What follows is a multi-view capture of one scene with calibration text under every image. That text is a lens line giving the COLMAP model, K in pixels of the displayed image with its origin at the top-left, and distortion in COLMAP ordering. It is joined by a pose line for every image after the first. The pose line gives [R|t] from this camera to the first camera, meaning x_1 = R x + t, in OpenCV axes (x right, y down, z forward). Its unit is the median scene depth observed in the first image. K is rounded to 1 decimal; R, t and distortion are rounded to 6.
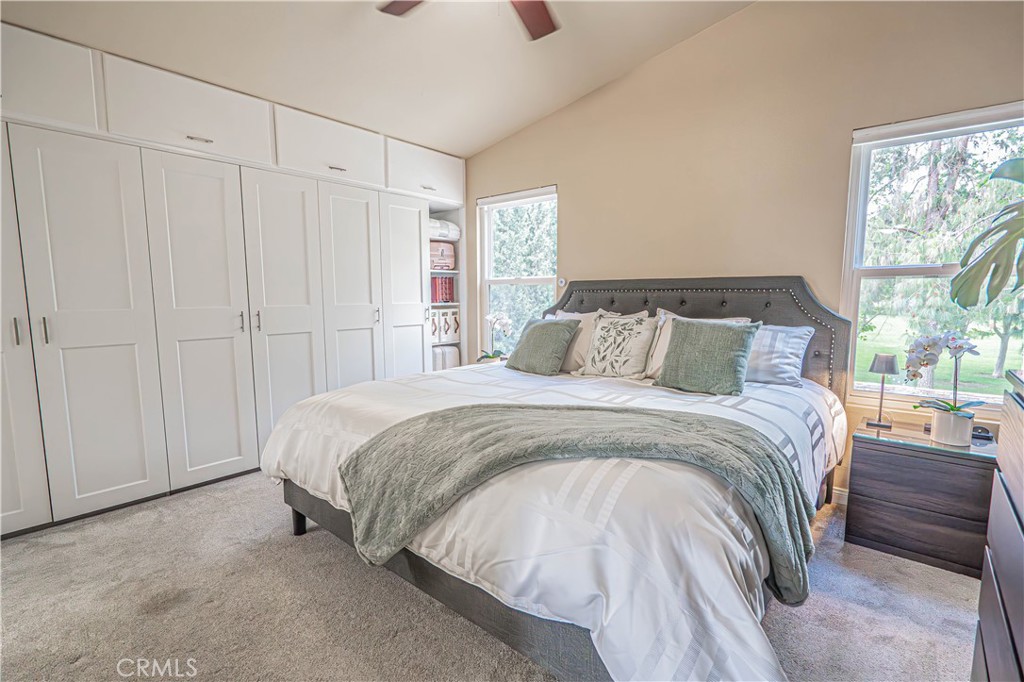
lens RADIAL K [[472.7, 0, 512.3], [0, 472.7, 348.6], [0, 0, 1]] dist [-0.003469, 0.000209]
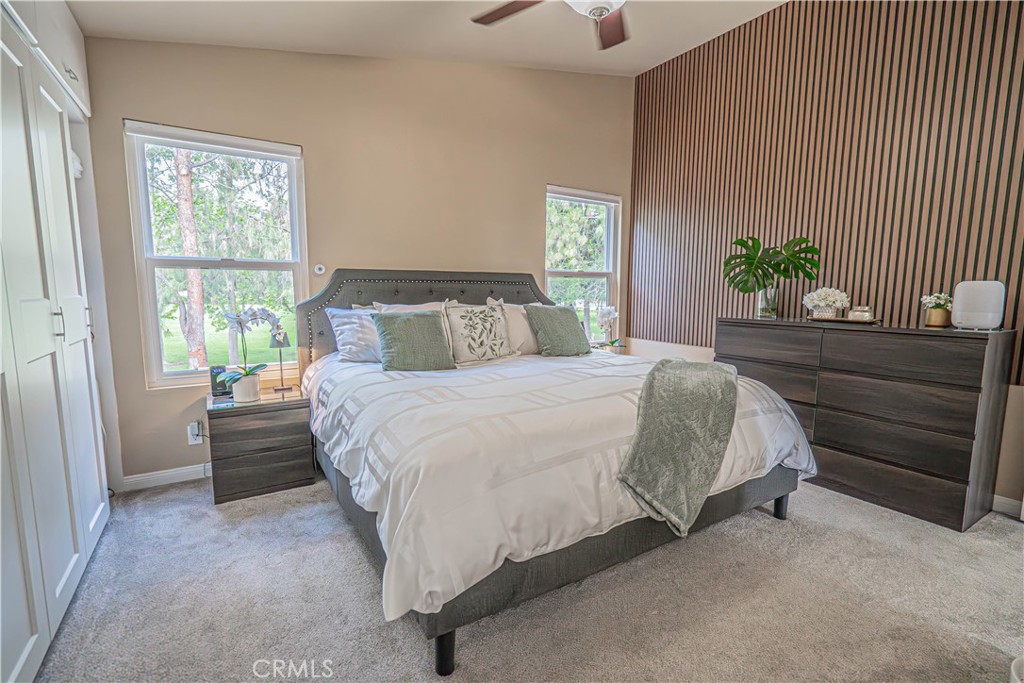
lens RADIAL K [[472.7, 0, 512.3], [0, 472.7, 349.1], [0, 0, 1]] dist [-0.003469, 0.000209]
pose [[0.297340, -0.119074, 0.947317, -0.753344], [0.097400, 0.990799, 0.093969, -0.058103], [-0.949791, 0.064328, 0.306202, 0.547764]]
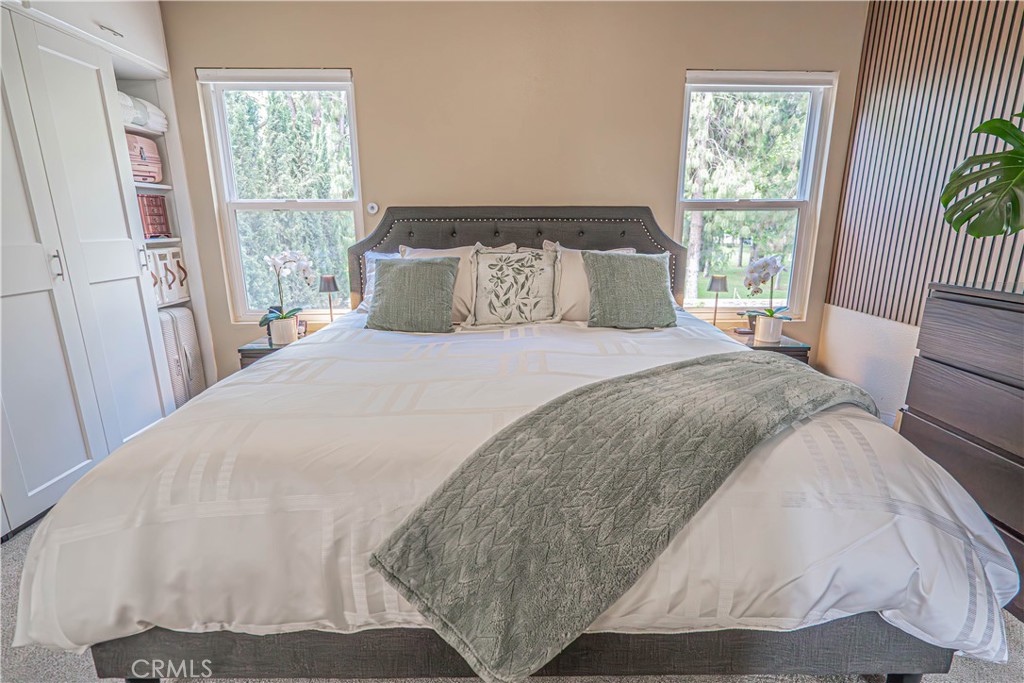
lens RADIAL K [[493.2, 0, 513.4], [0, 493.2, 347.9], [0, 0, 1]] dist [-0.004898, -0.000781]
pose [[0.753228, -0.160600, 0.637852, -0.336259], [0.074320, 0.984304, 0.160067, -0.036231], [-0.653547, -0.073162, 0.753341, 0.300390]]
